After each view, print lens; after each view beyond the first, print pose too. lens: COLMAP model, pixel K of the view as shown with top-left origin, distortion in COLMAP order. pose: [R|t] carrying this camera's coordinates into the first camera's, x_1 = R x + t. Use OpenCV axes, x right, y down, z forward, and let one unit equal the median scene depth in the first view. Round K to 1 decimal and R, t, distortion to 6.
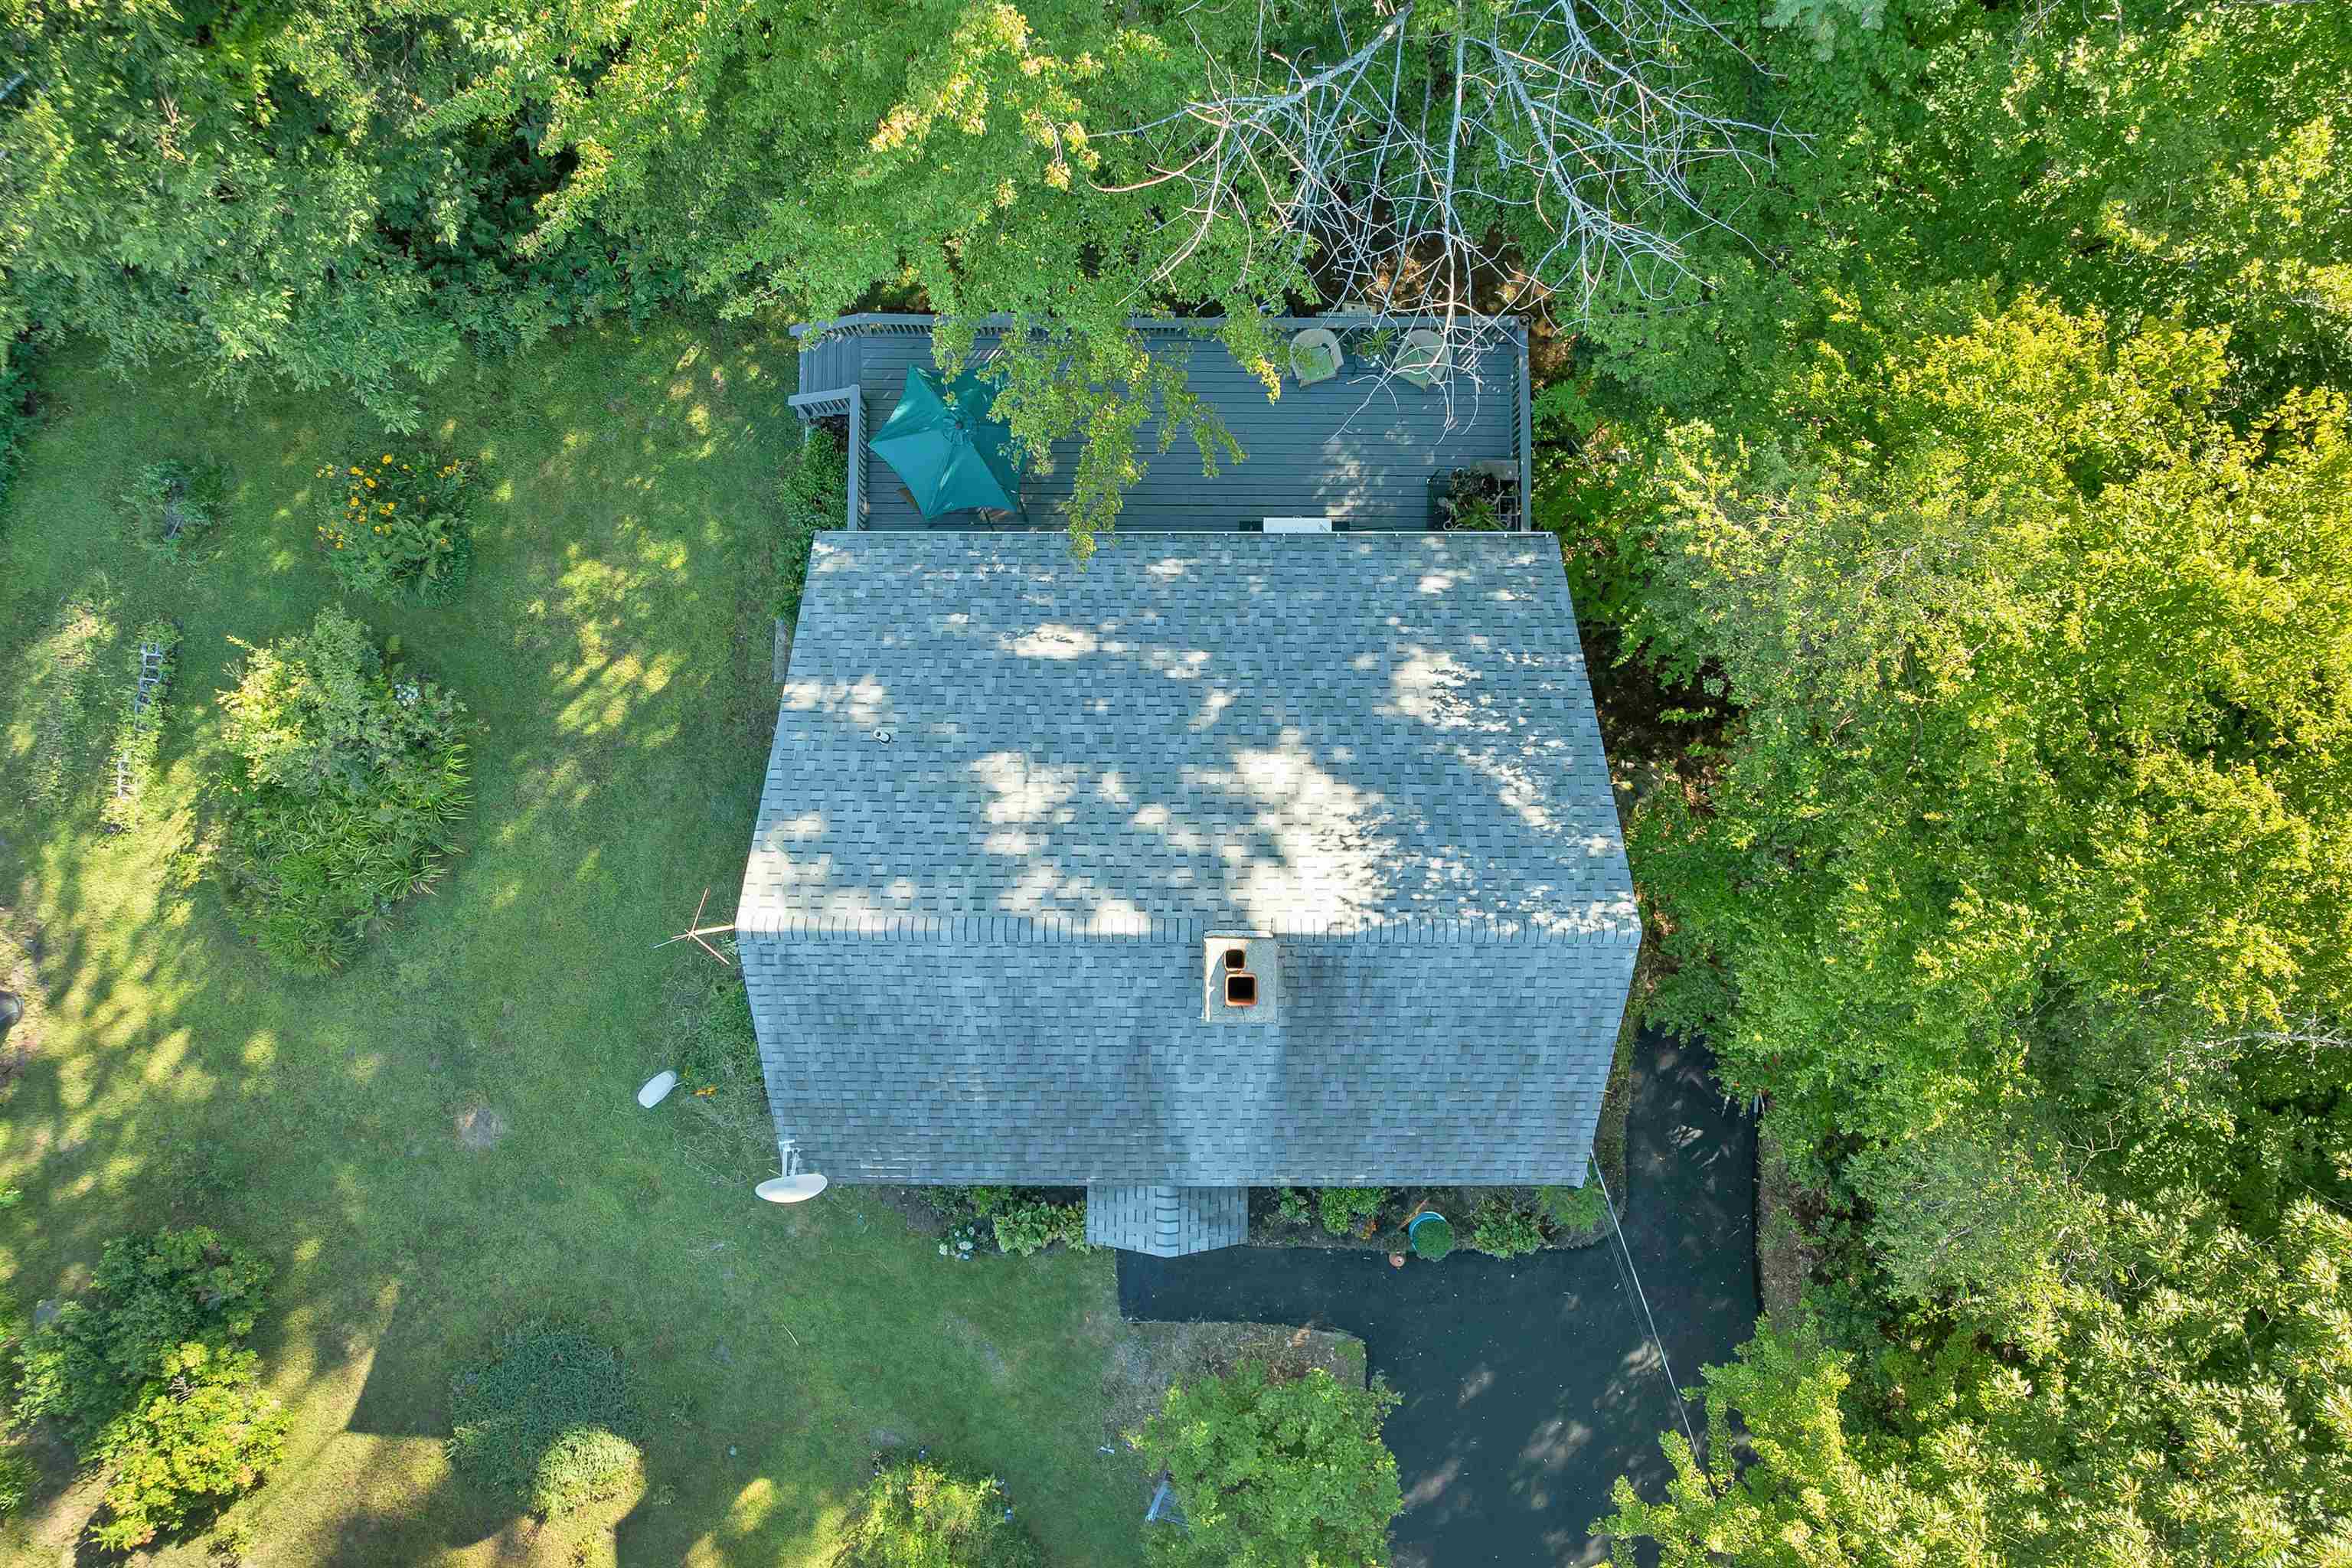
lens RADIAL K [[1772.6, 0, 1177.8], [0, 1772.6, 781.6], [0, 0, 1]] dist [-0.031249, -0.000667]
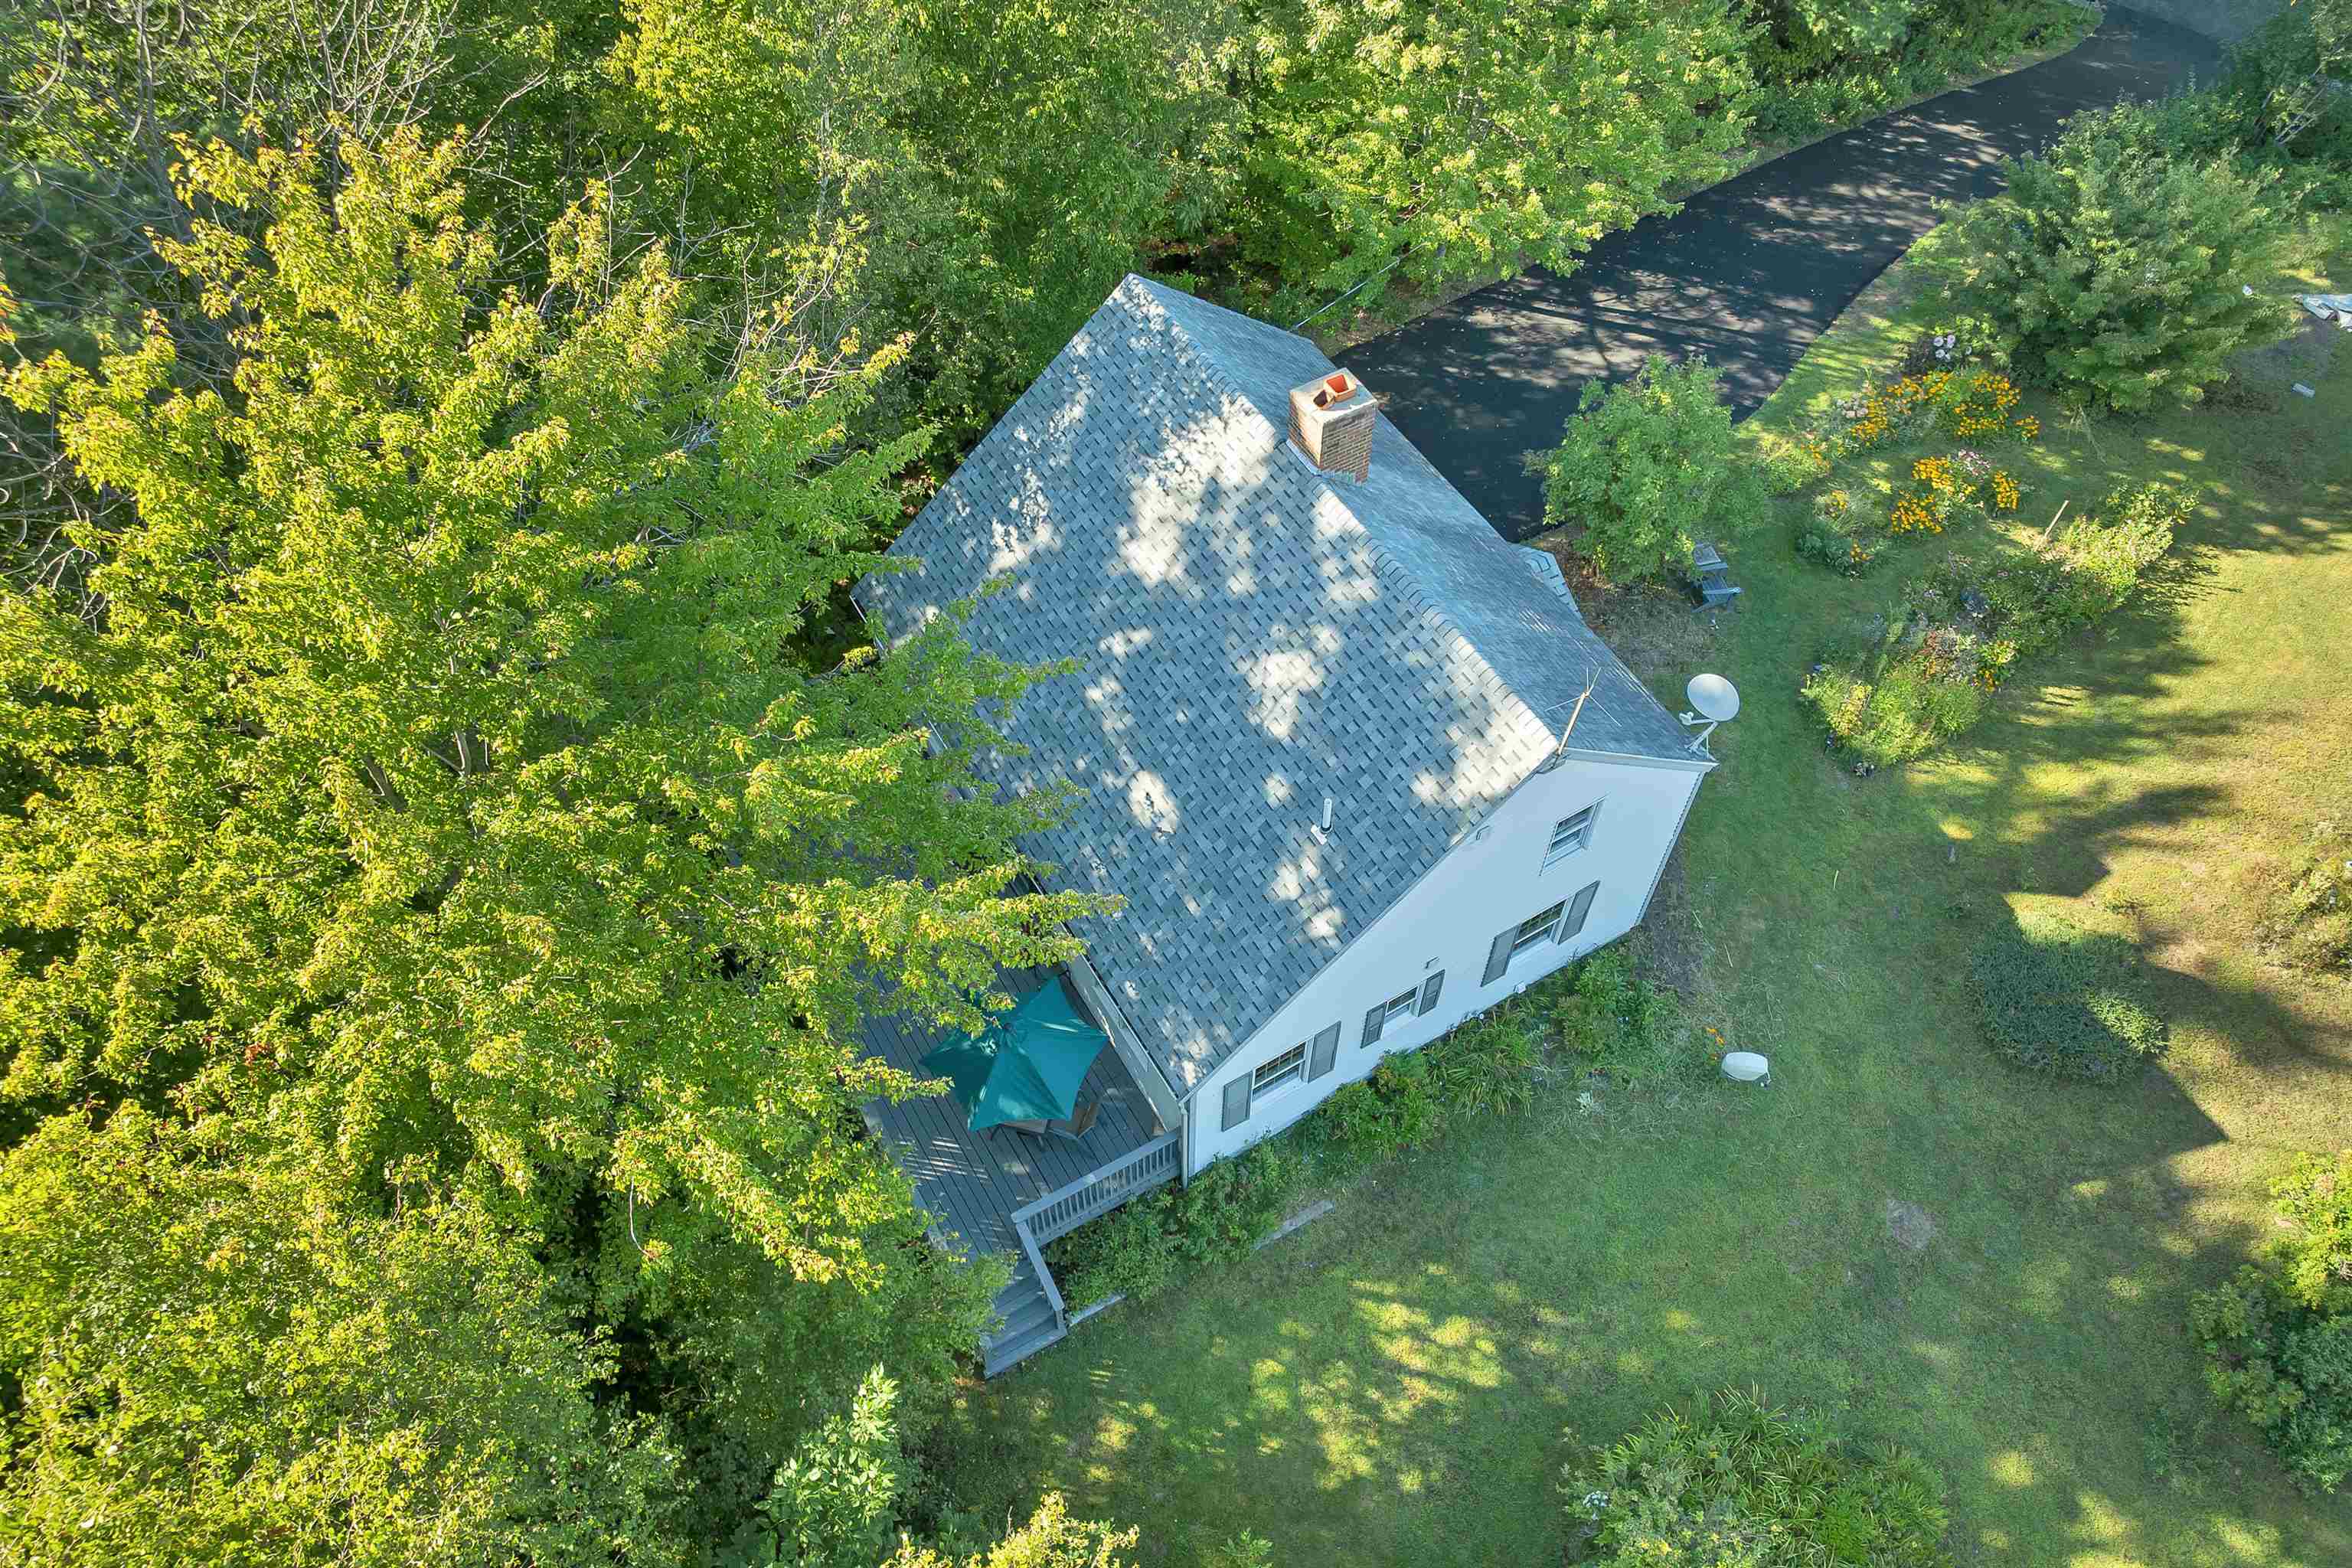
lens RADIAL K [[1772.6, 0, 1179.6], [0, 1772.6, 782.5], [0, 0, 1]] dist [-0.031249, -0.000667]
pose [[-0.519480, -0.691740, 0.501633, -0.625100], [0.854282, -0.407712, 0.322450, -0.413769], [-0.018530, 0.596042, 0.802739, 0.144243]]
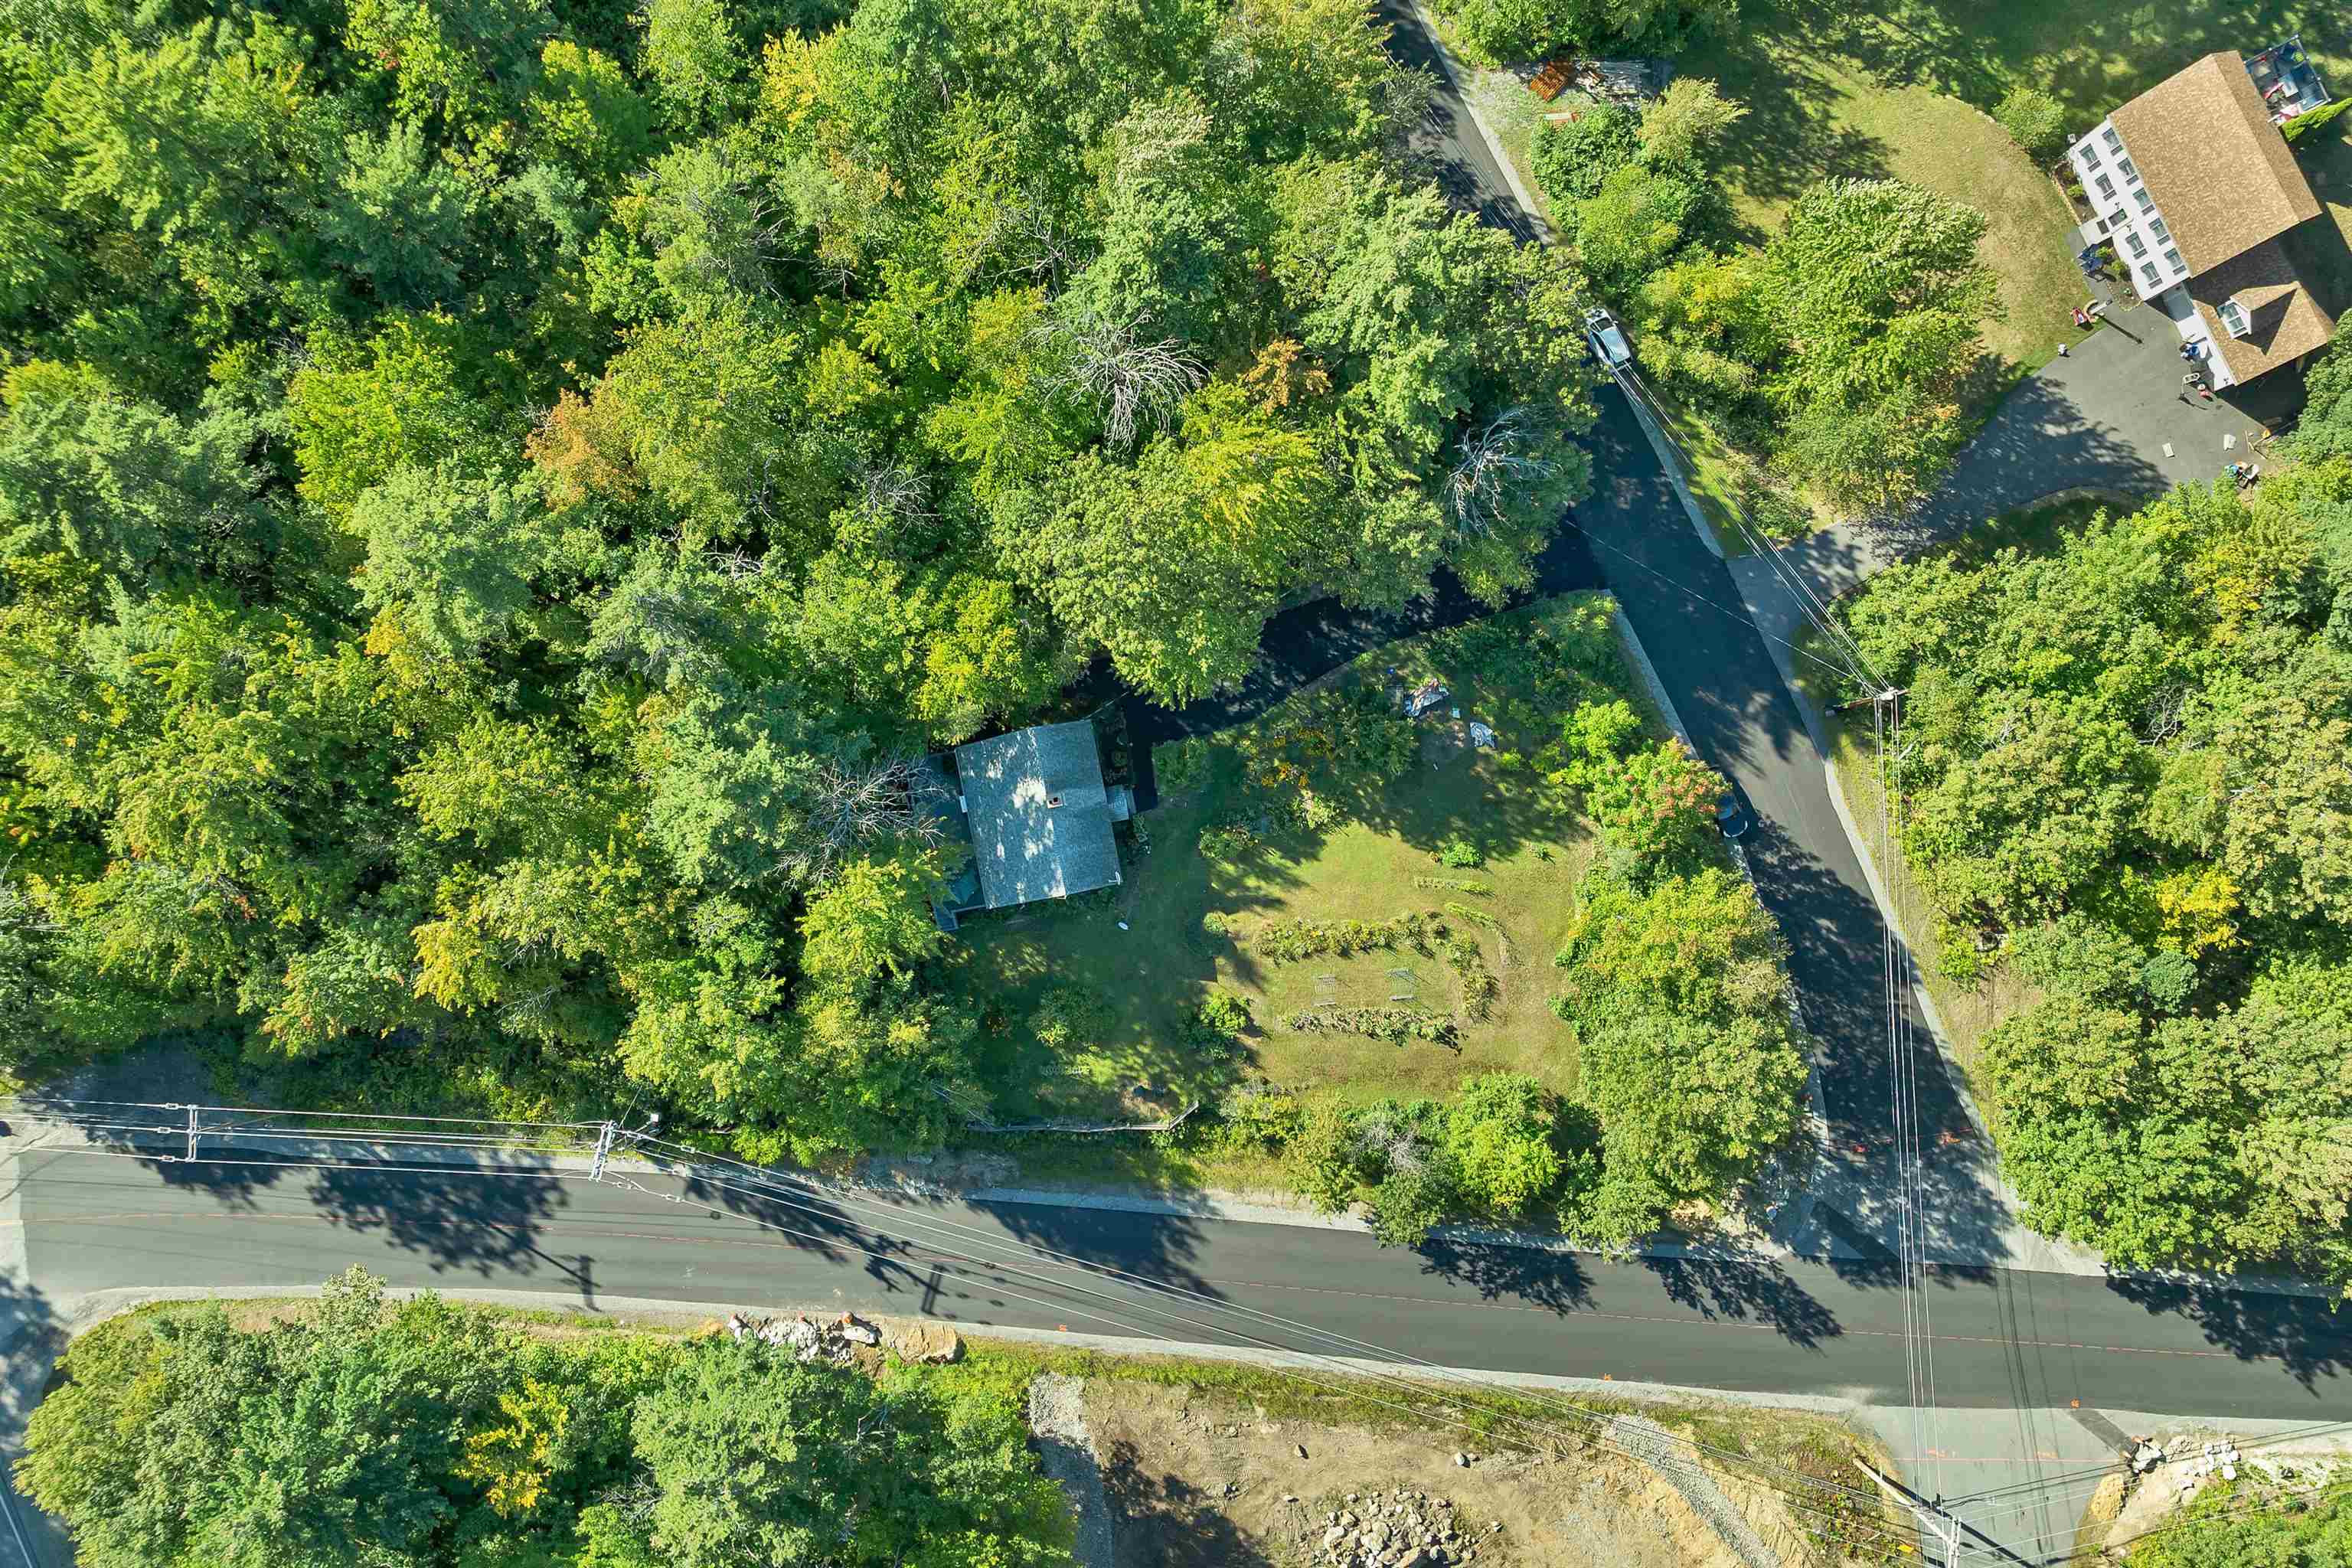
lens RADIAL K [[1772.6, 0, 1171.6], [0, 1772.6, 778.8], [0, 0, 1]] dist [-0.031249, -0.000667]
pose [[-0.197468, -0.980211, 0.013917, -0.039515], [0.979415, -0.196661, 0.045500, 0.194812], [-0.041862, 0.022616, 0.998867, -3.831392]]
